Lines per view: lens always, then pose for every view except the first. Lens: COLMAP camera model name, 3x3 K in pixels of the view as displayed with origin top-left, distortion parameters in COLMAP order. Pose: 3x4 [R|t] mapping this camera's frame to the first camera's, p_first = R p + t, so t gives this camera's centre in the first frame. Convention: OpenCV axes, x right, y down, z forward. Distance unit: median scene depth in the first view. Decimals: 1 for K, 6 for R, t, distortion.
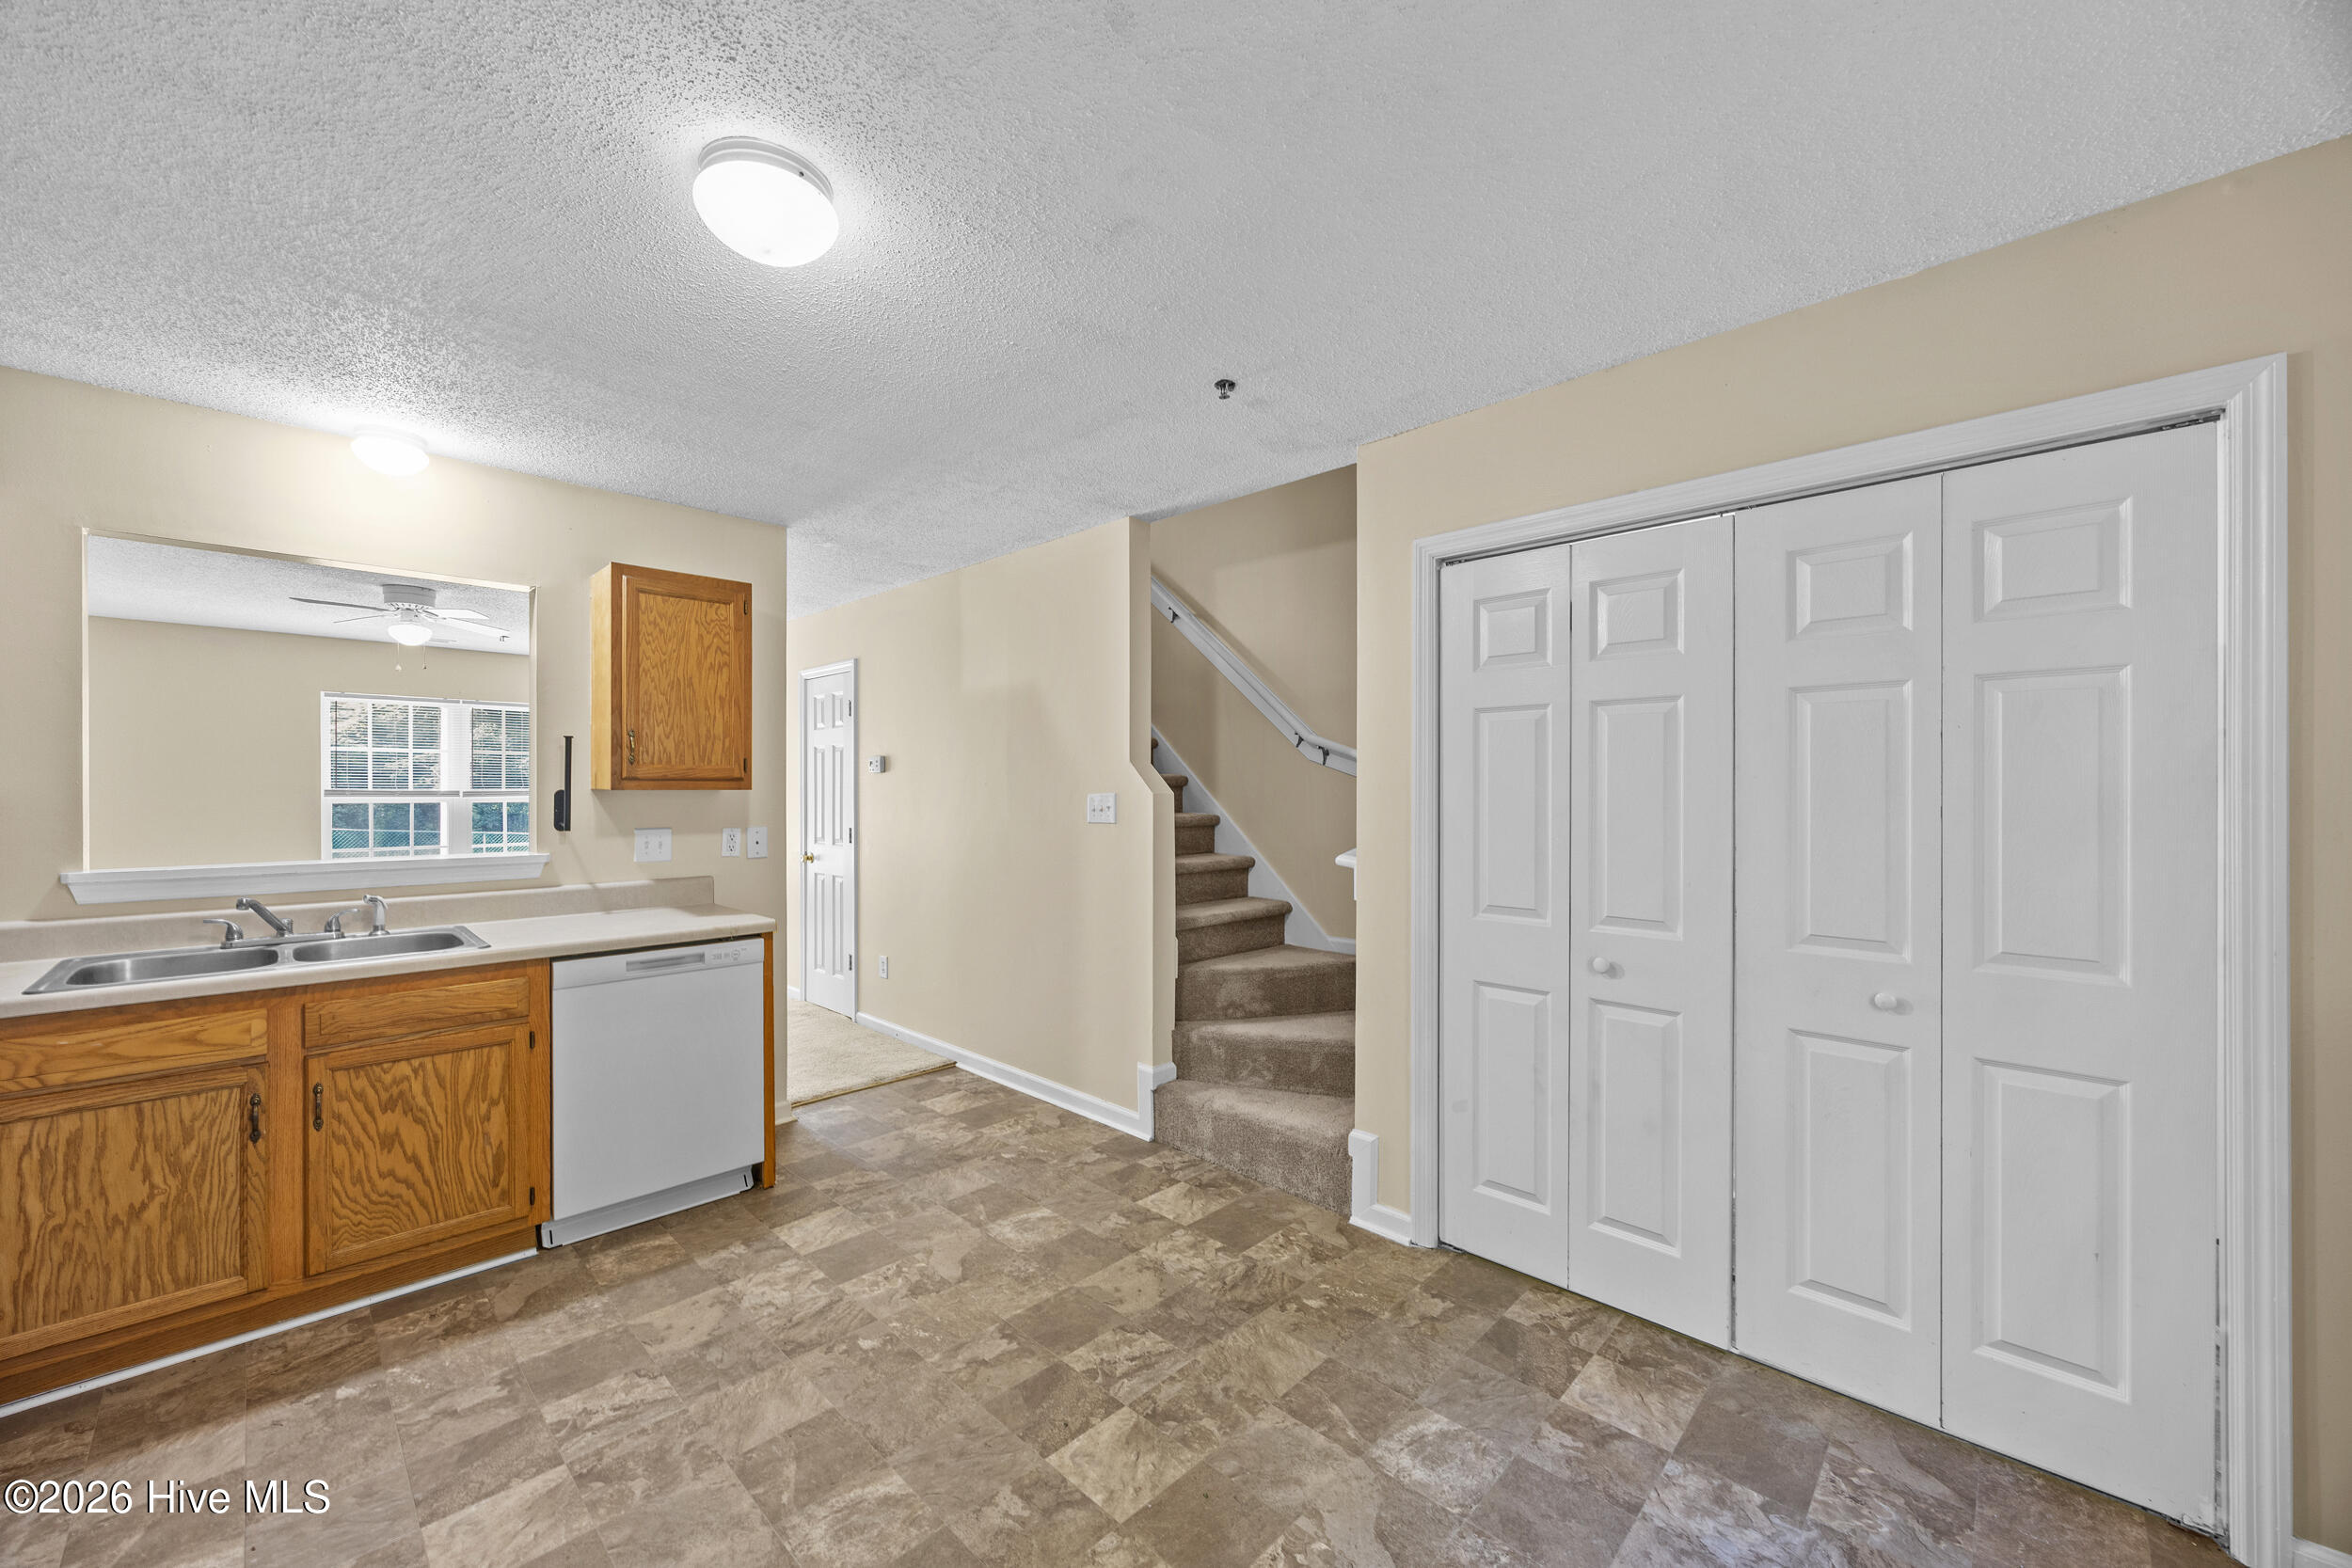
lens RADIAL K [[899.2, 0, 1170.1], [0, 899.2, 787.9], [0, 0, 1]] dist [-0.003501, -0.000808]
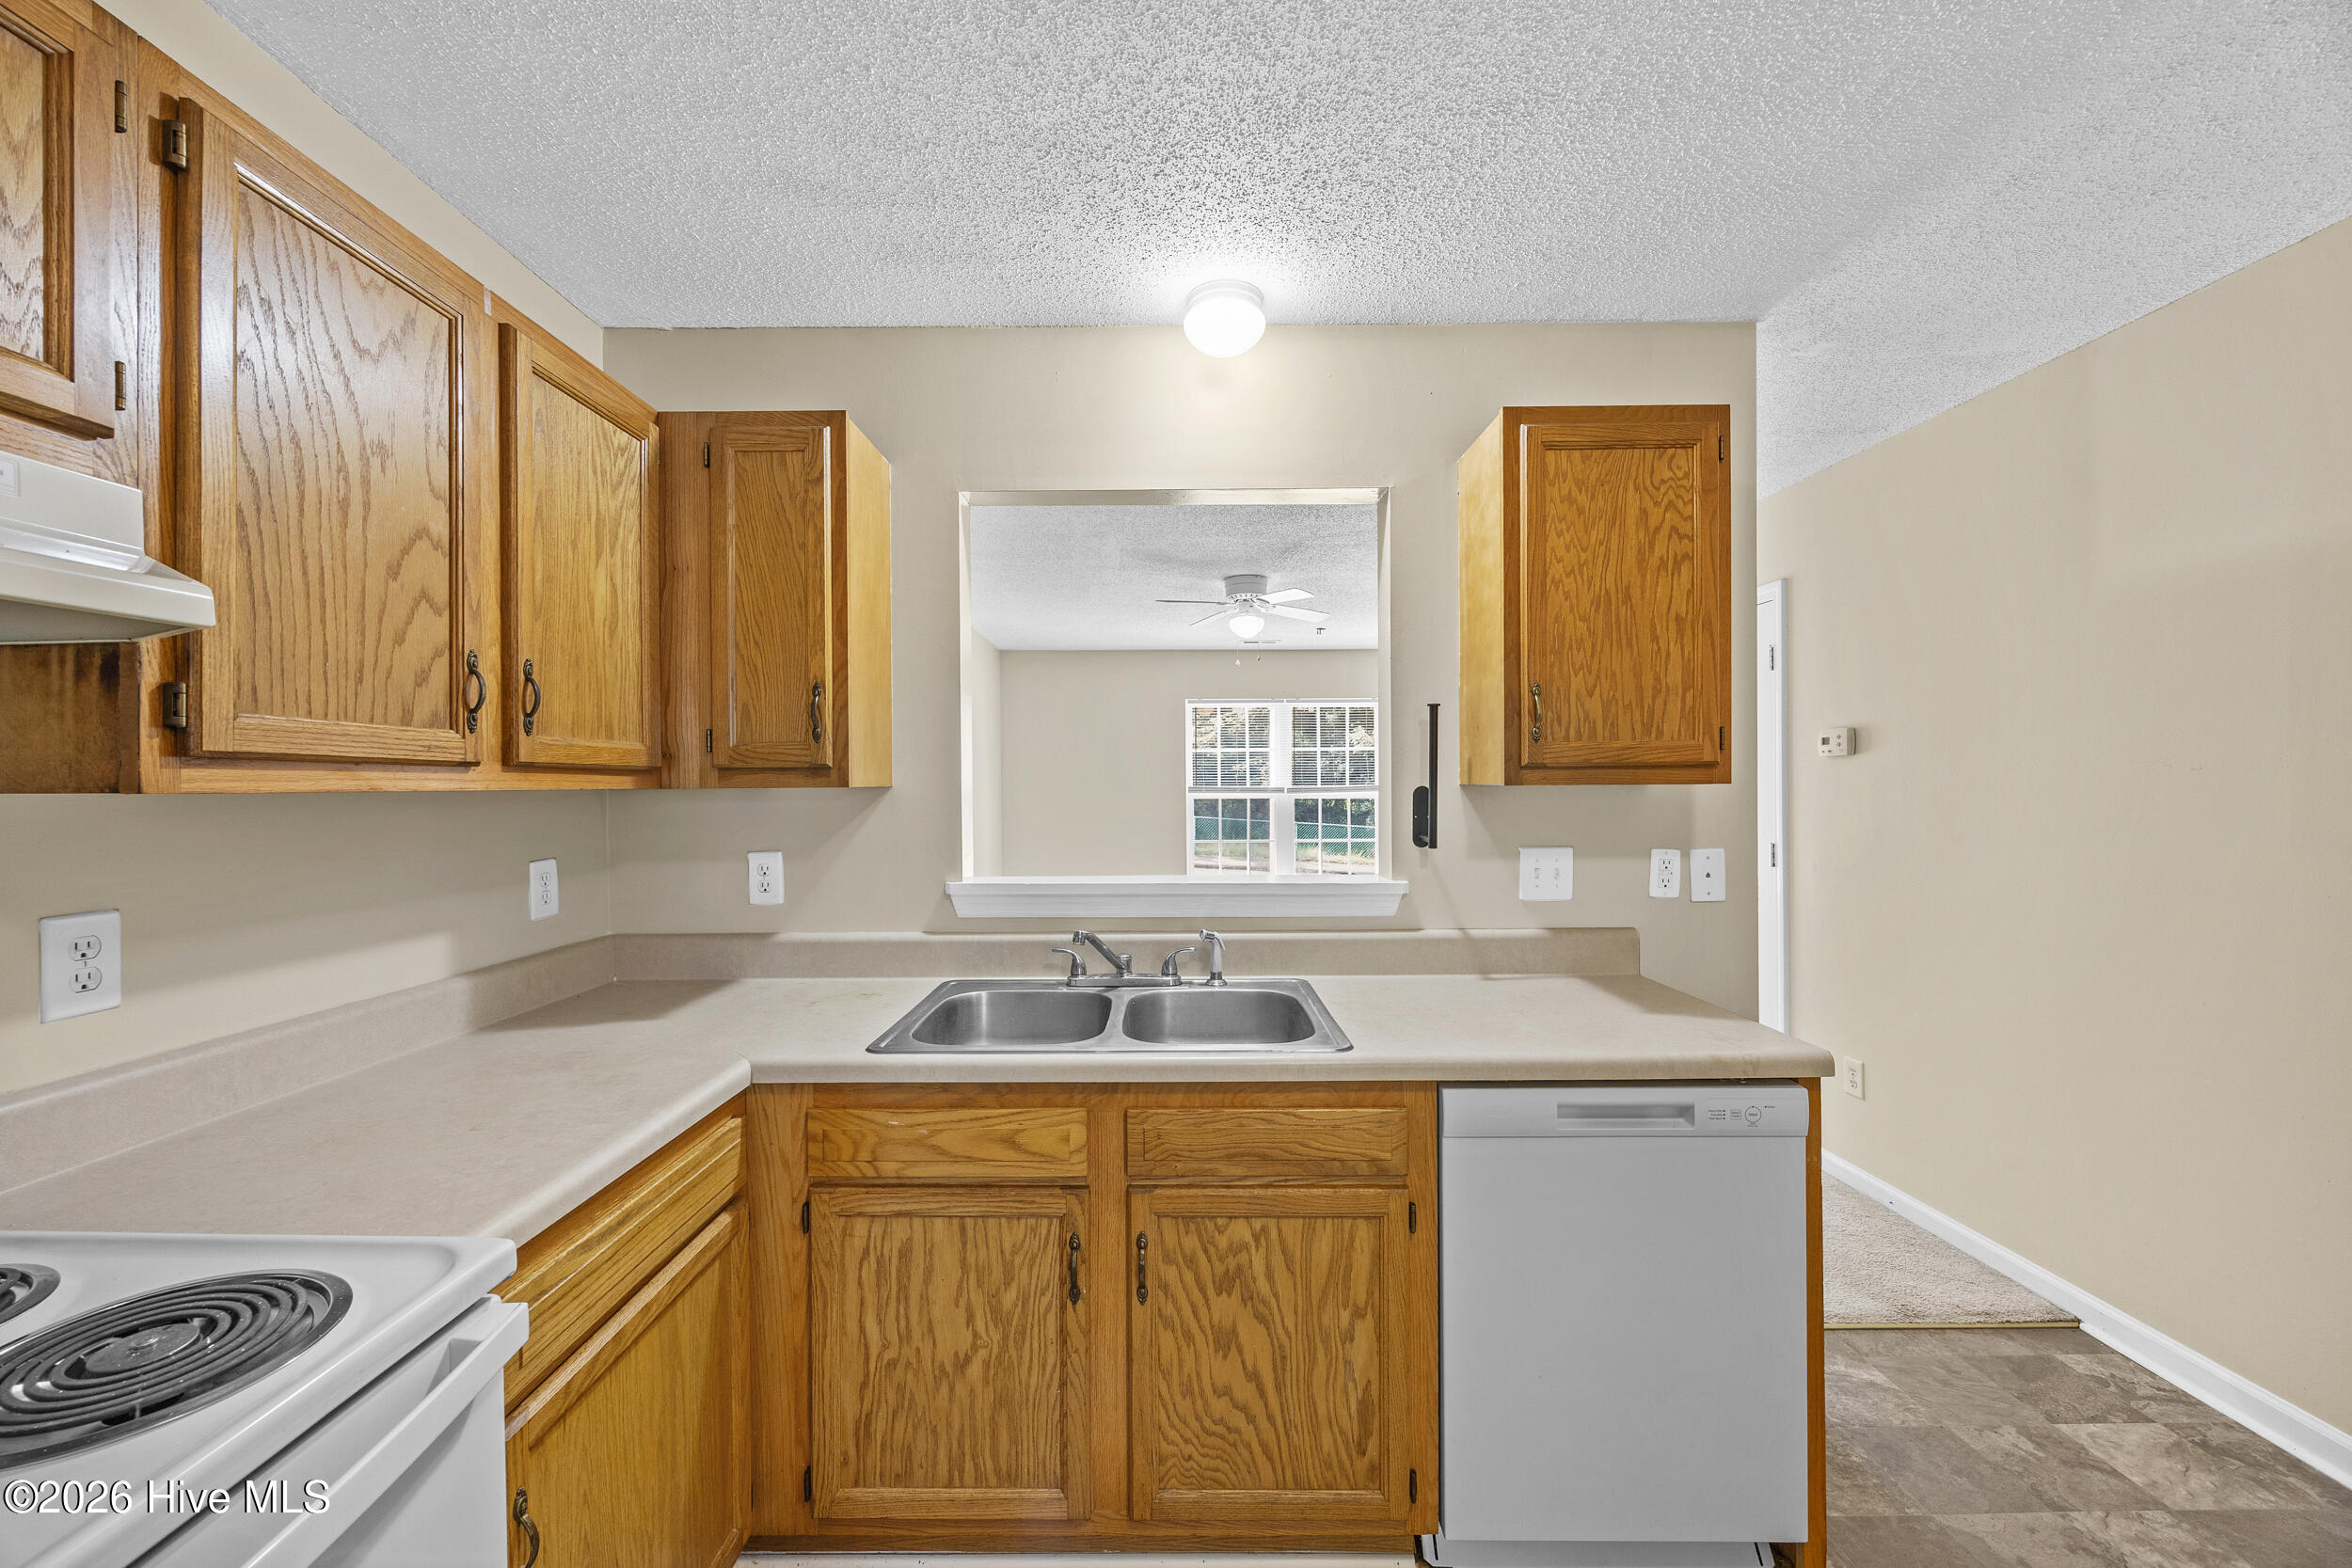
lens RADIAL K [[899.2, 0, 1170.1], [0, 899.2, 787.9], [0, 0, 1]] dist [-0.003501, -0.000808]
pose [[0.704576, -0.002275, -0.709625, -0.429058], [0.005865, 0.999979, 0.002617, 0.001204], [0.709604, -0.006005, 0.704575, 0.505734]]
